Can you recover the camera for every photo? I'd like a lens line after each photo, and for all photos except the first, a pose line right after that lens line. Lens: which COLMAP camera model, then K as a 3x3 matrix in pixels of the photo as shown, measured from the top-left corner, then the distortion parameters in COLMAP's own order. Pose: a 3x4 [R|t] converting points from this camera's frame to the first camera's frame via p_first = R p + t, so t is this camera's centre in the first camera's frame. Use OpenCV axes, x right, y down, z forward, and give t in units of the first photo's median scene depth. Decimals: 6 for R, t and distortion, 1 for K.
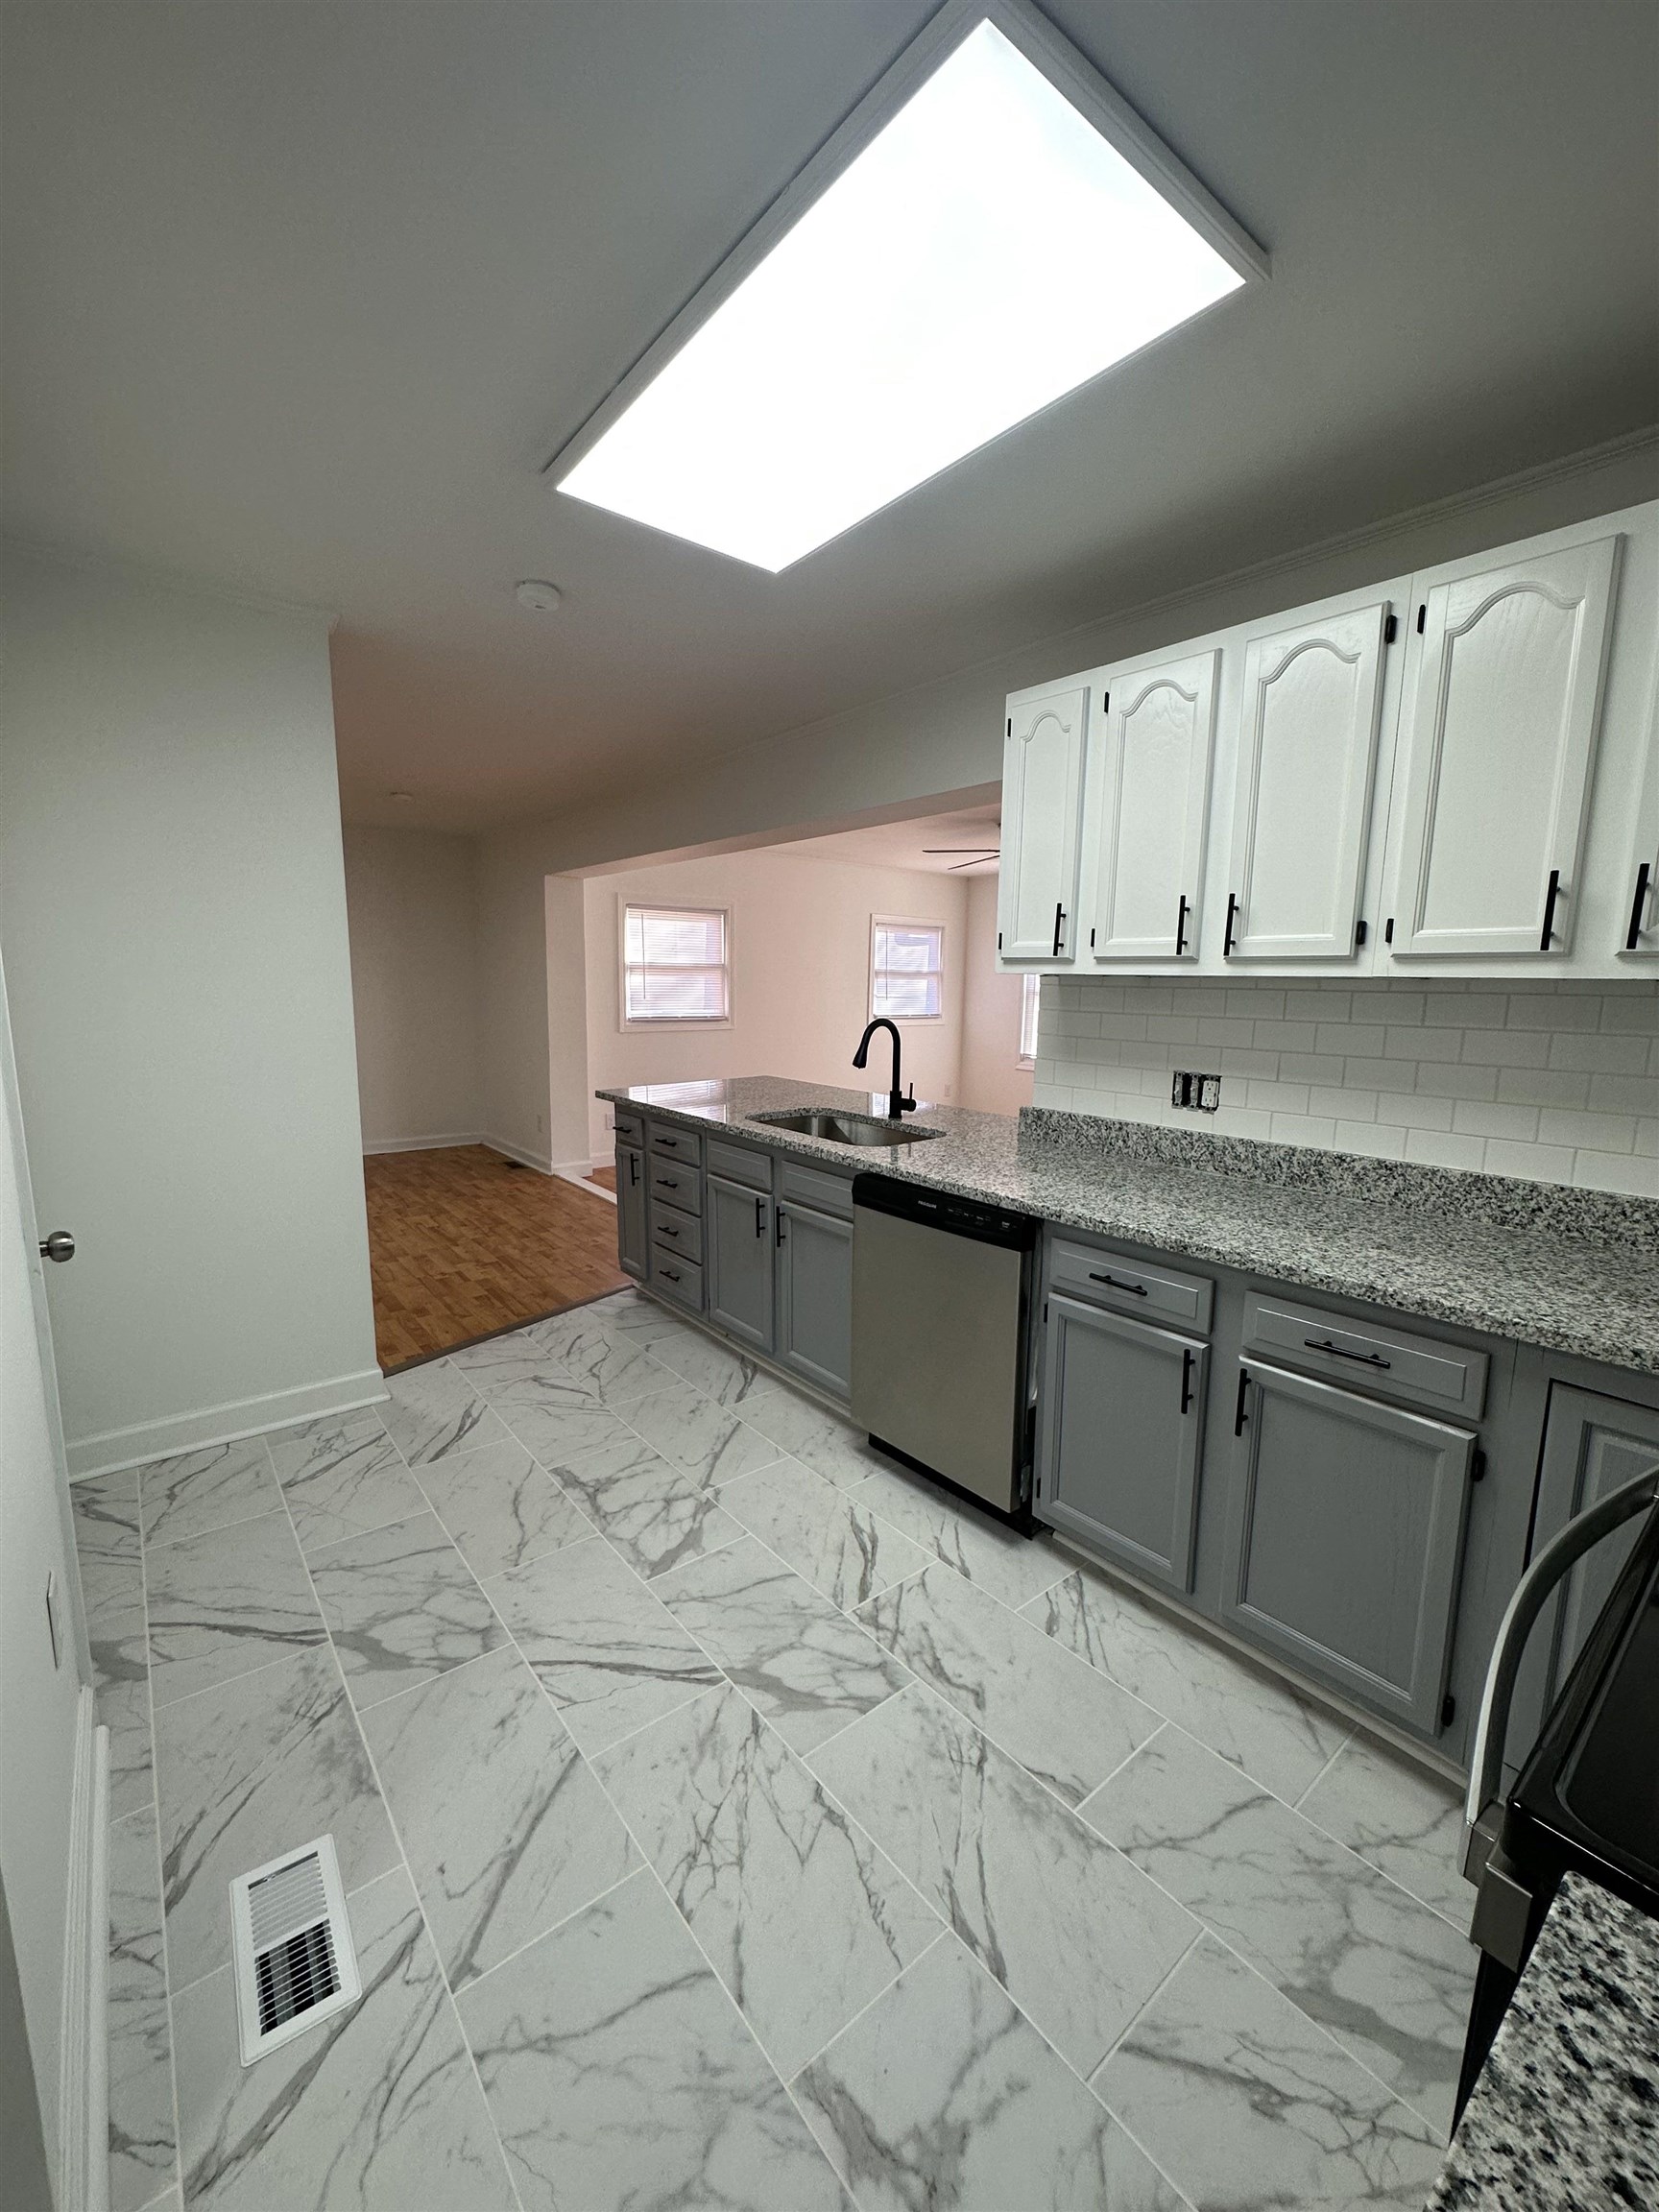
lens RADIAL K [[881.4, 0, 828.6], [0, 881.4, 1107.7], [0, 0, 1]] dist [-0.006936, 0.002159]
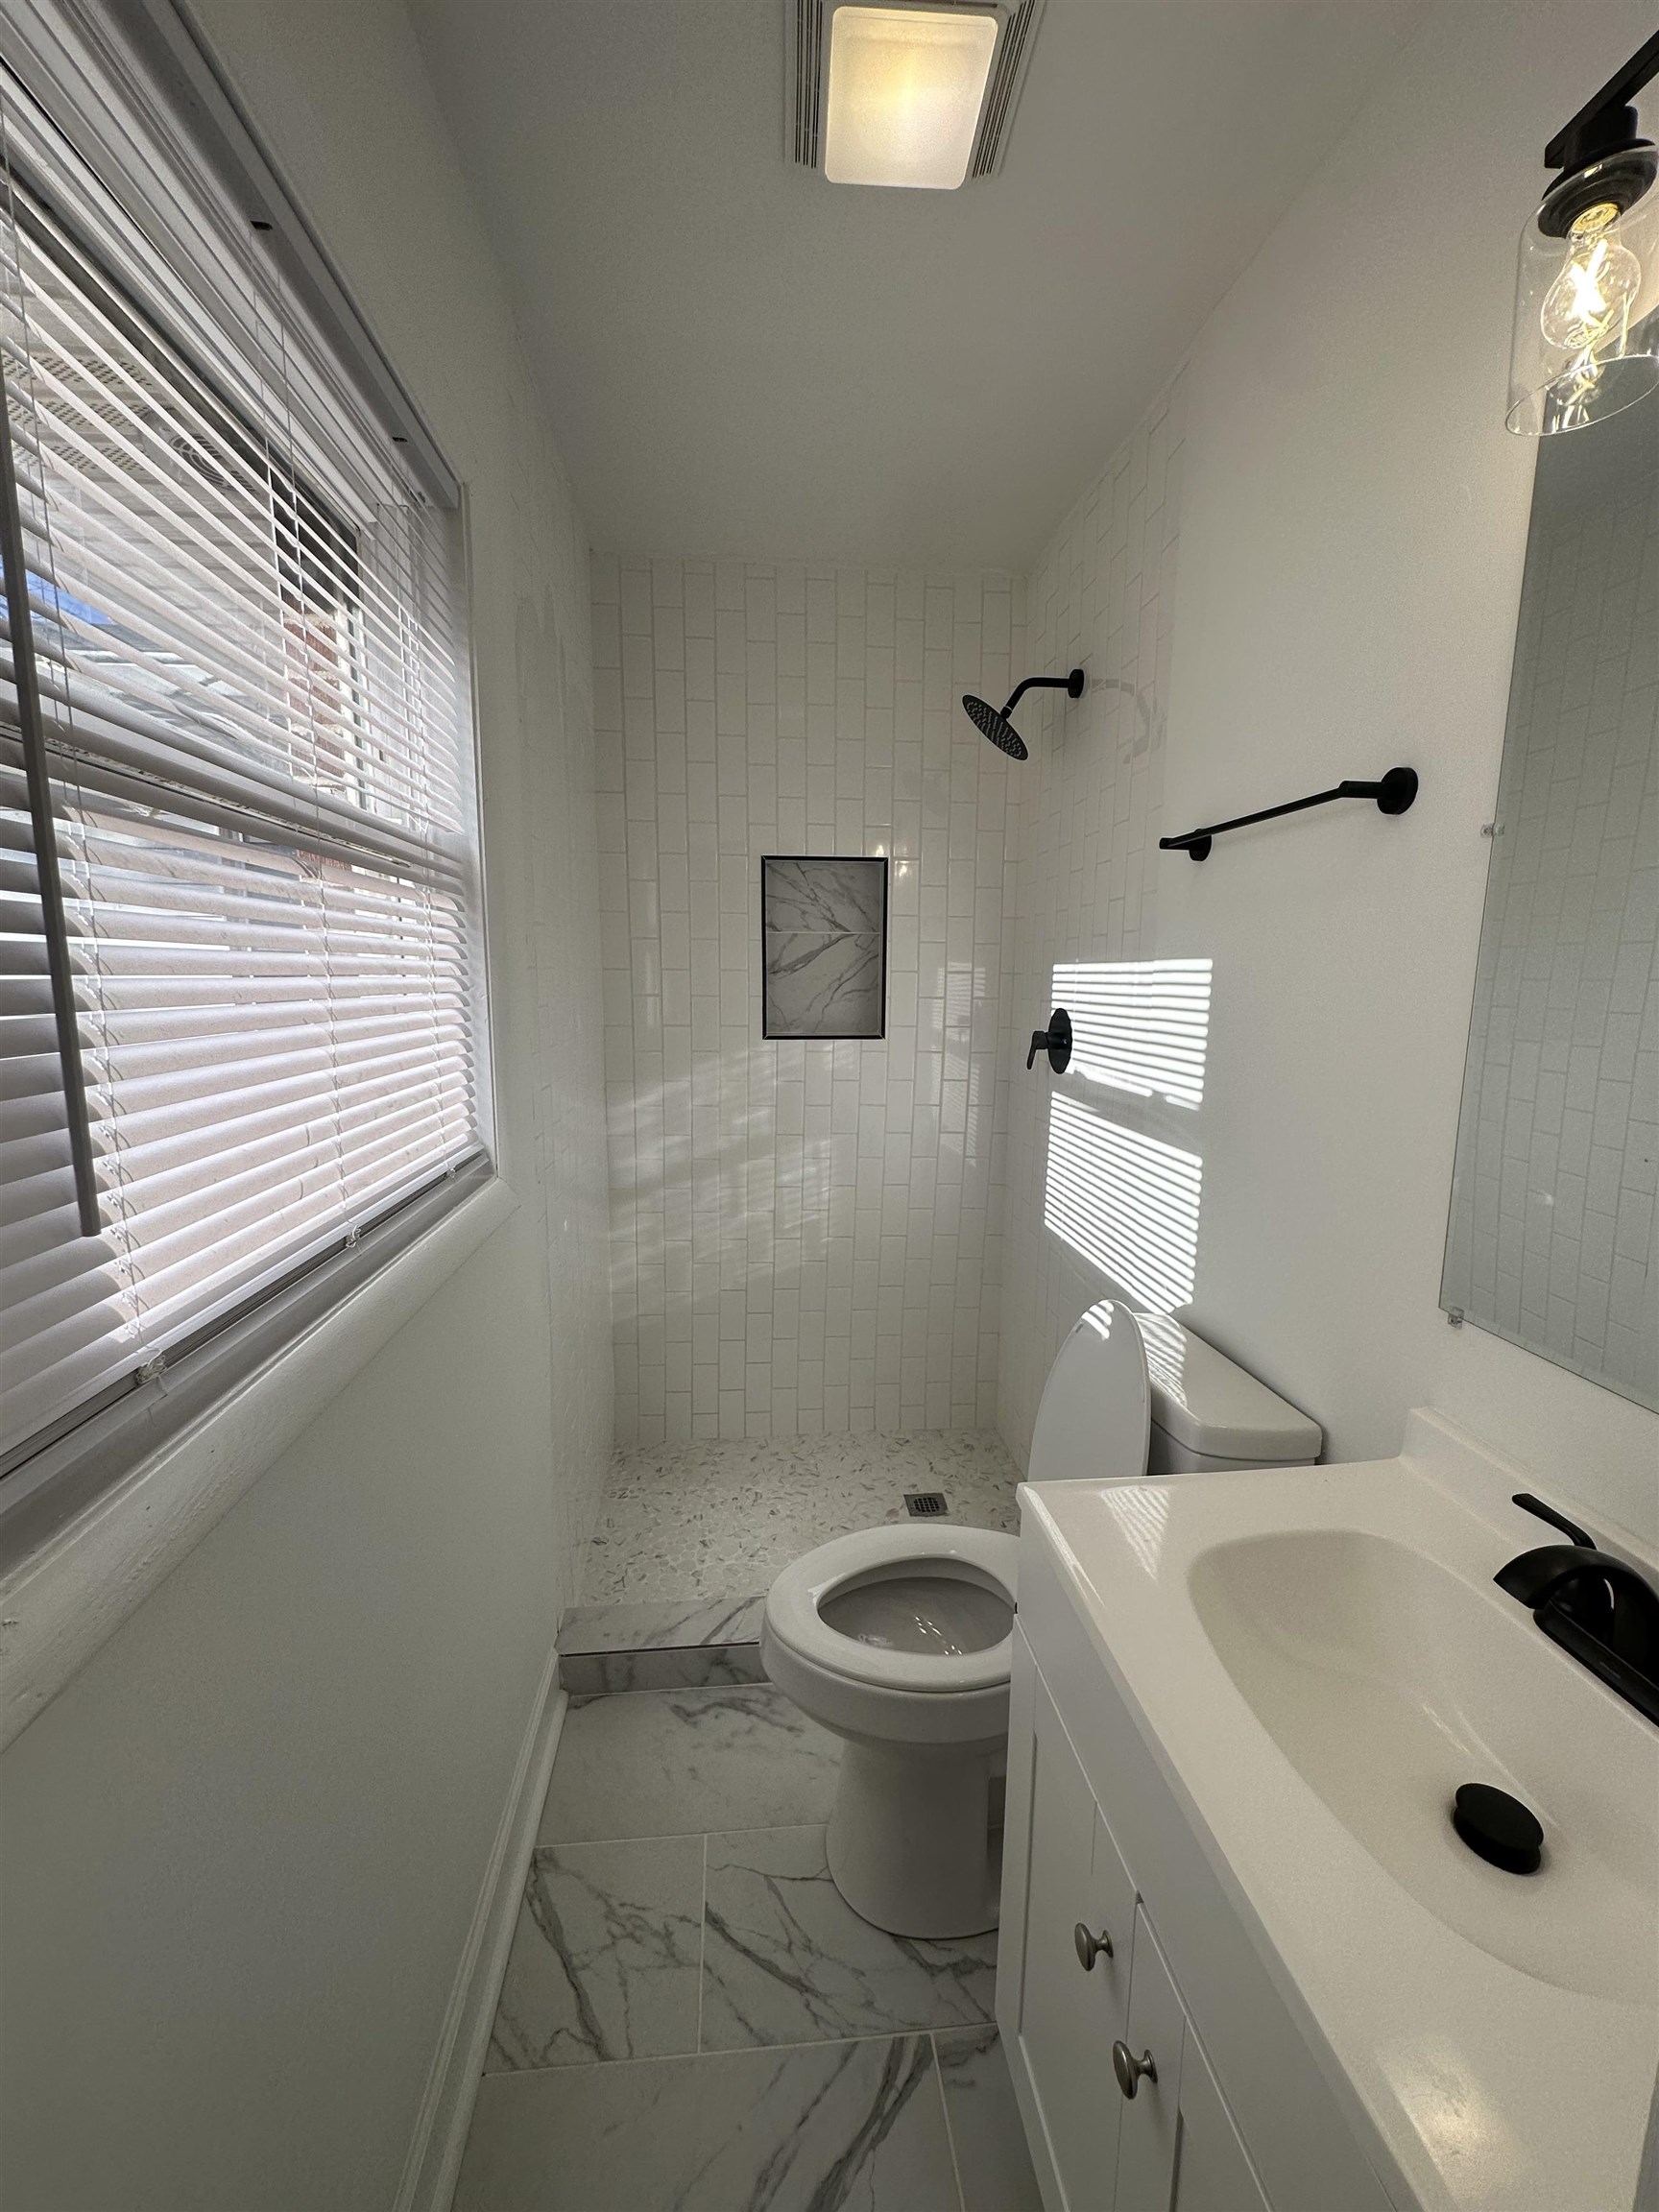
lens RADIAL K [[881.4, 0, 825.8], [0, 881.4, 1108.6], [0, 0, 1]] dist [-0.006936, 0.002159]
pose [[-0.553223, 0.106128, -0.826245, 0.591603], [-0.129991, 0.968703, 0.211464, -0.138746], [0.822828, 0.224391, -0.522114, 1.084651]]
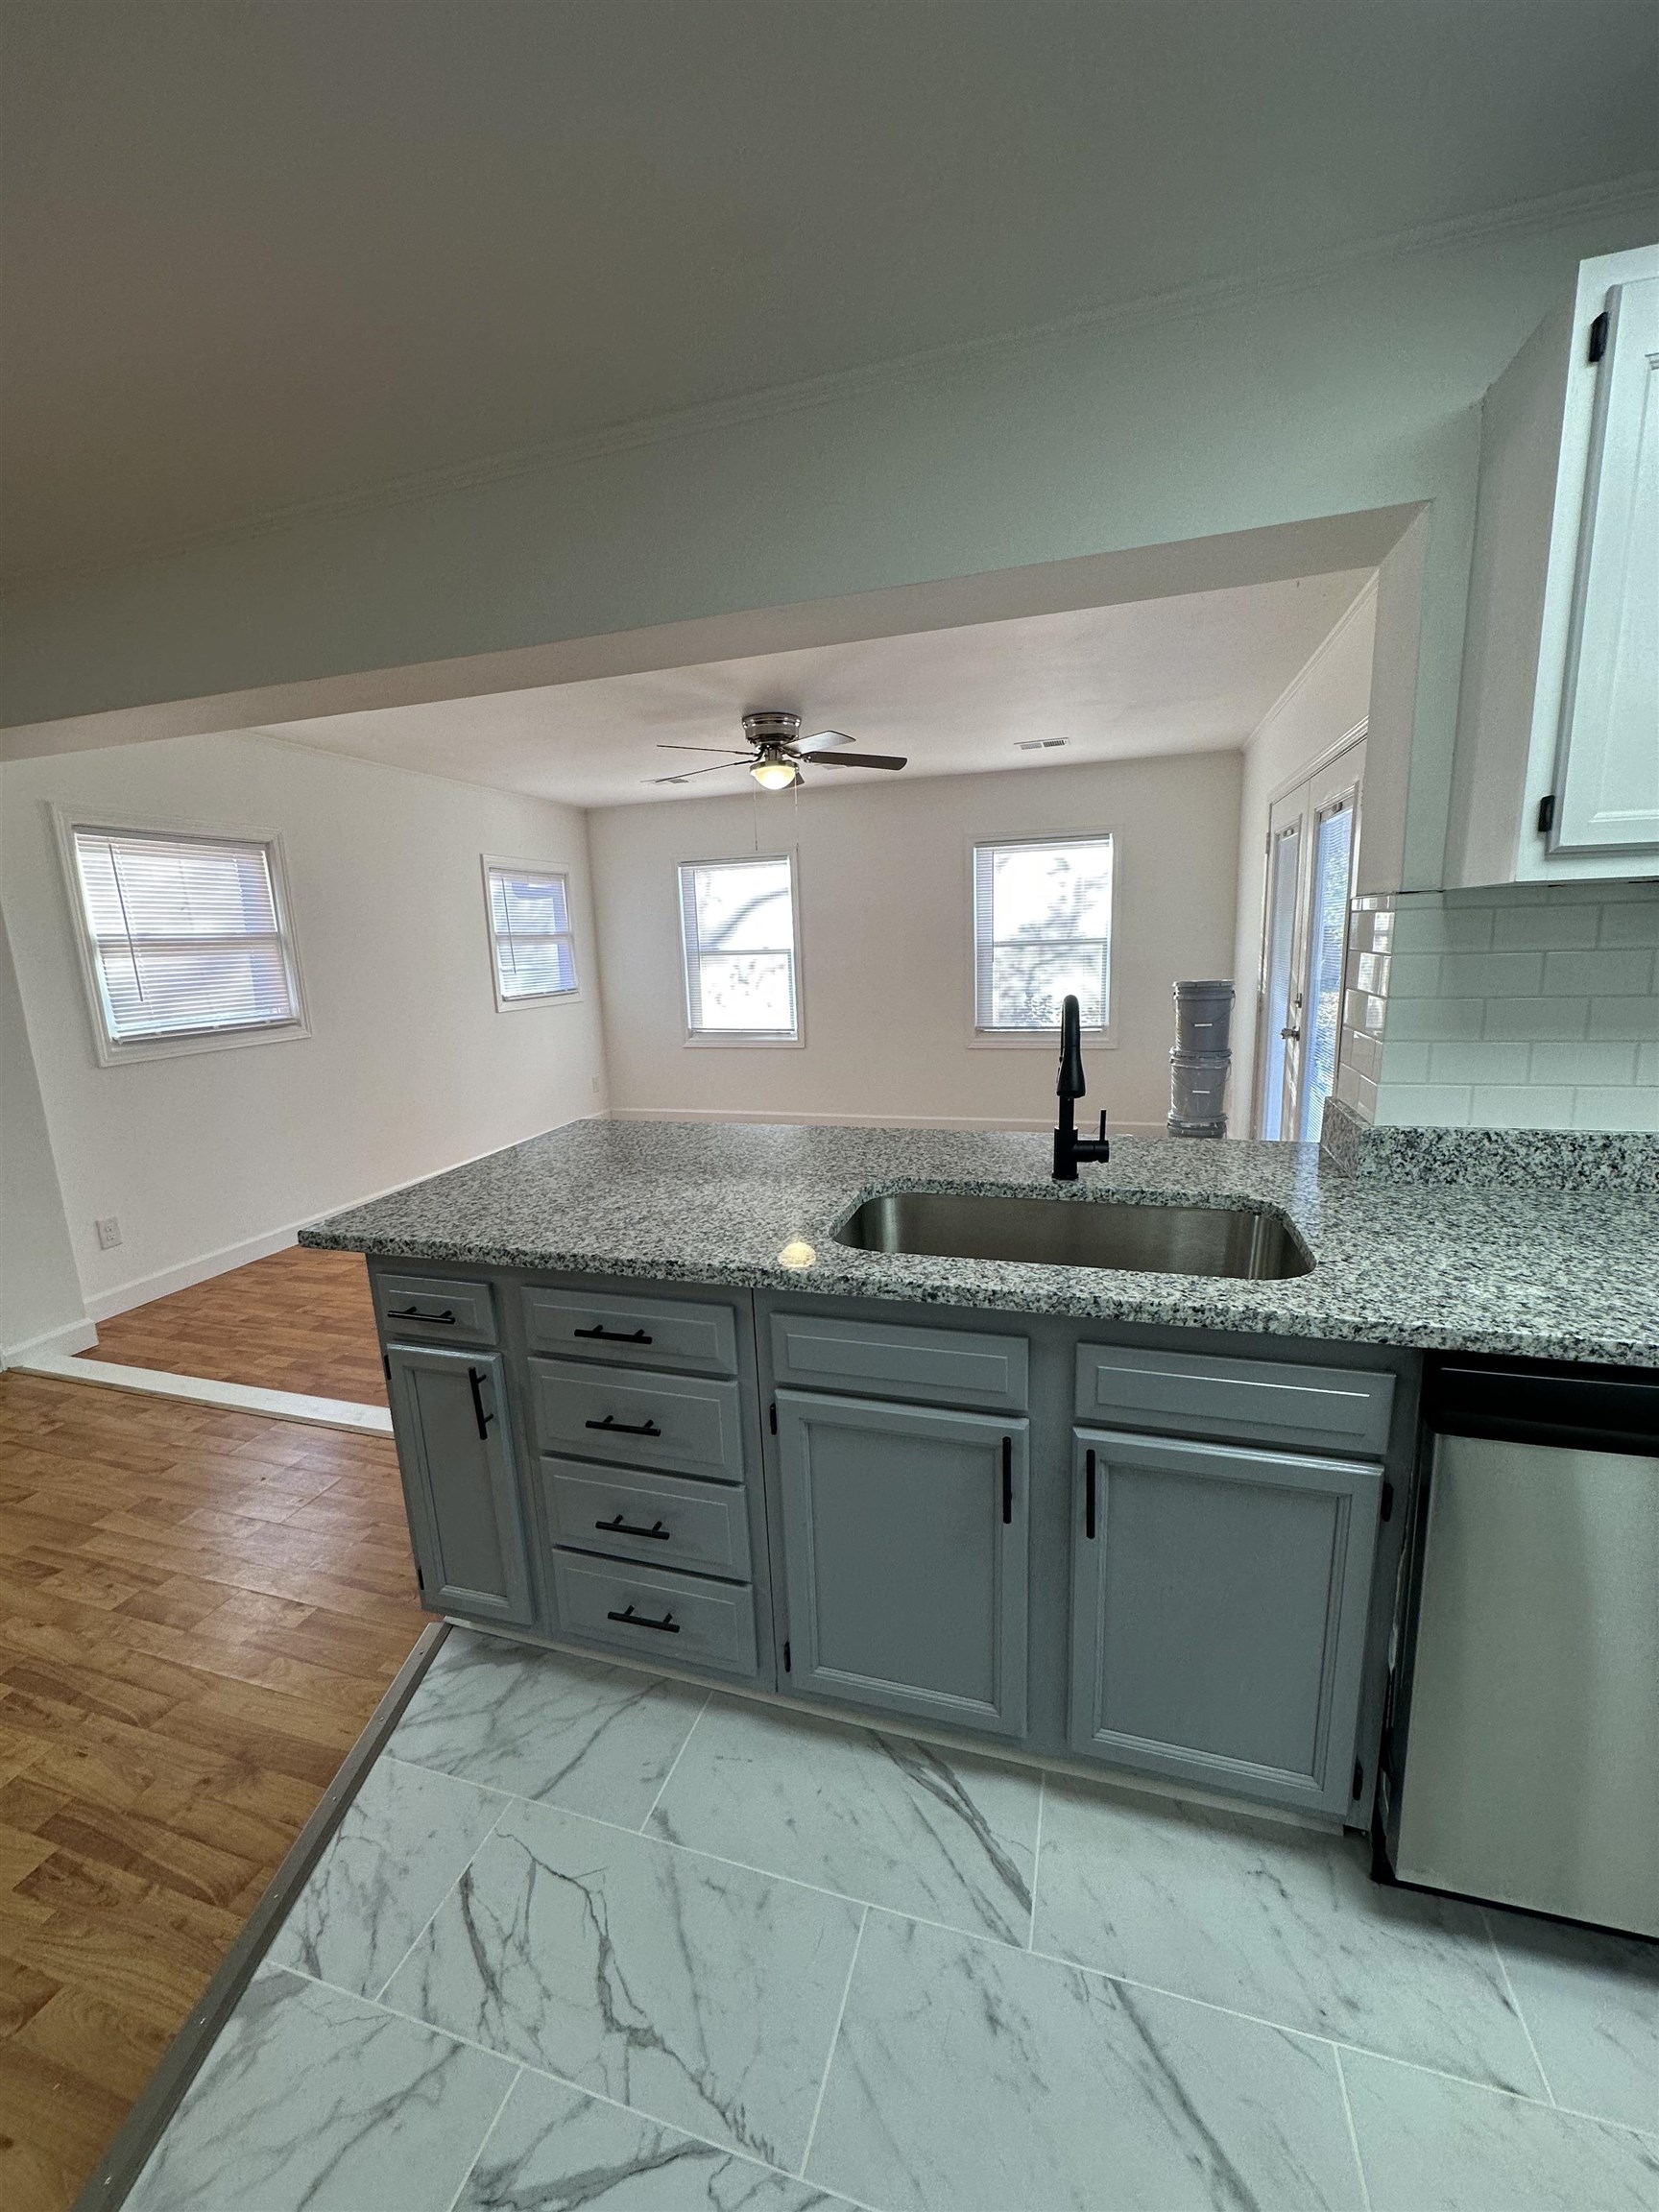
lens RADIAL K [[881.4, 0, 827.8], [0, 881.4, 1107.9], [0, 0, 1]] dist [-0.006936, 0.002159]
pose [[0.829321, -0.152140, 0.537661, -0.446706], [0.130522, 0.988345, 0.078343, -0.125461], [-0.543314, 0.005206, 0.839513, 0.861137]]
